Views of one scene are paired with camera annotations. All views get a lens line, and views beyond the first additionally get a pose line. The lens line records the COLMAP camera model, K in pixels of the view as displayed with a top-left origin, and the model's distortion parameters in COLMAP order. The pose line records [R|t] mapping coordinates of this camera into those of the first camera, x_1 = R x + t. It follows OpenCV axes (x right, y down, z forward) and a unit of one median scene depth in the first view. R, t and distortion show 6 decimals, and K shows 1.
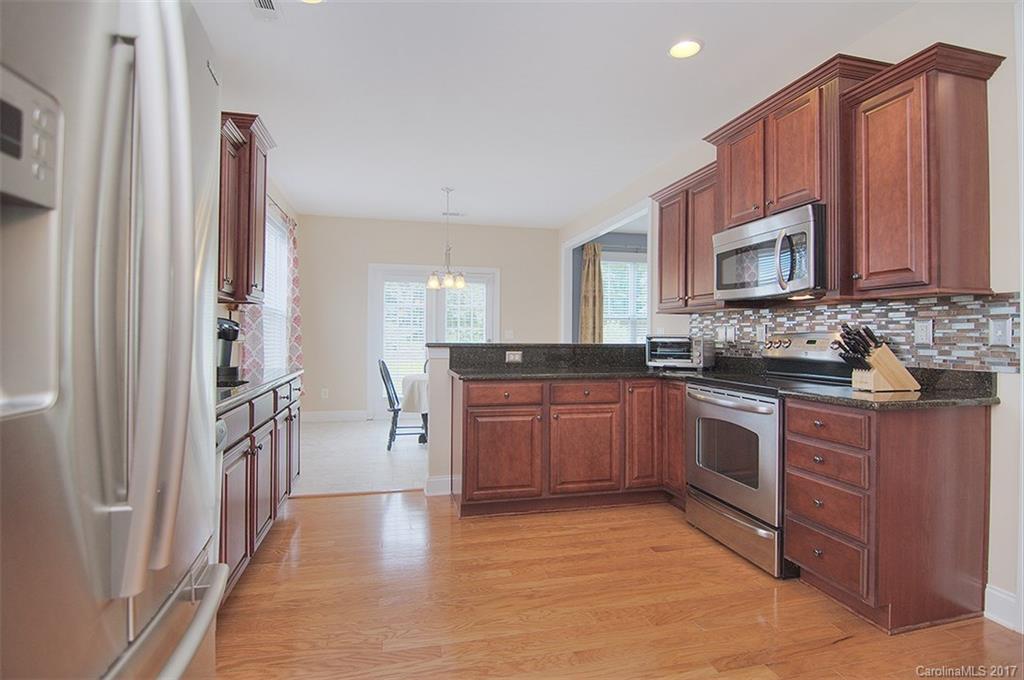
lens RADIAL K [[509.0, 0, 507.7], [0, 509.0, 331.7], [0, 0, 1]] dist [0.031274, -0.000085]
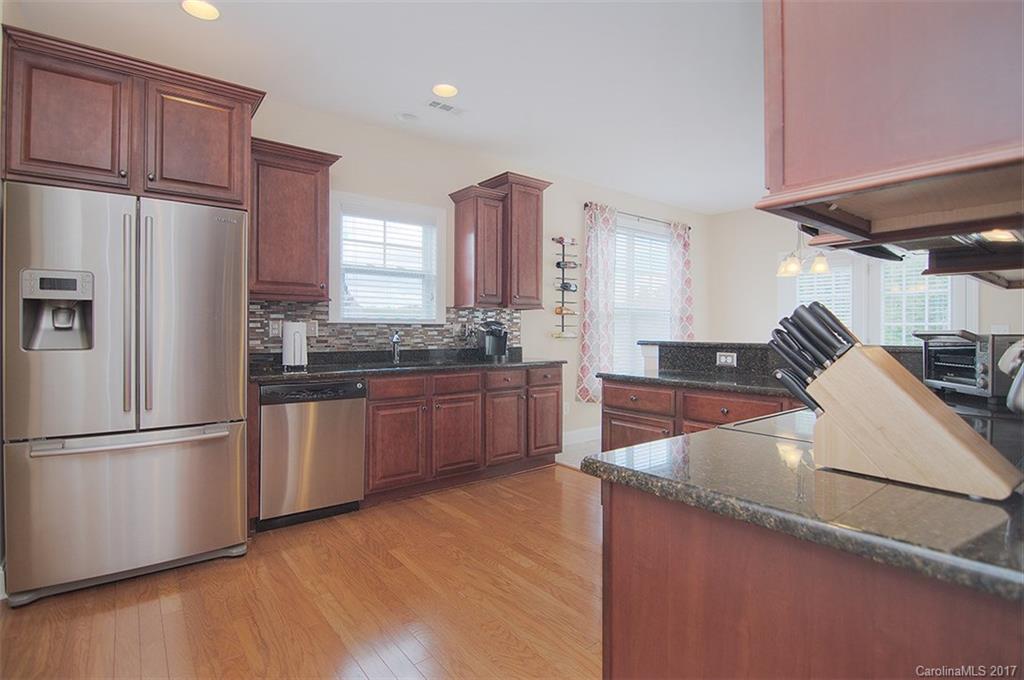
lens RADIAL K [[509.0, 0, 507.7], [0, 509.0, 331.7], [0, 0, 1]] dist [0.031274, -0.000085]
pose [[0.408464, 0.000020, -0.912774, 0.728806], [0.009831, 0.999942, 0.004421, -0.000743], [0.912721, -0.010779, 0.408441, 0.434783]]
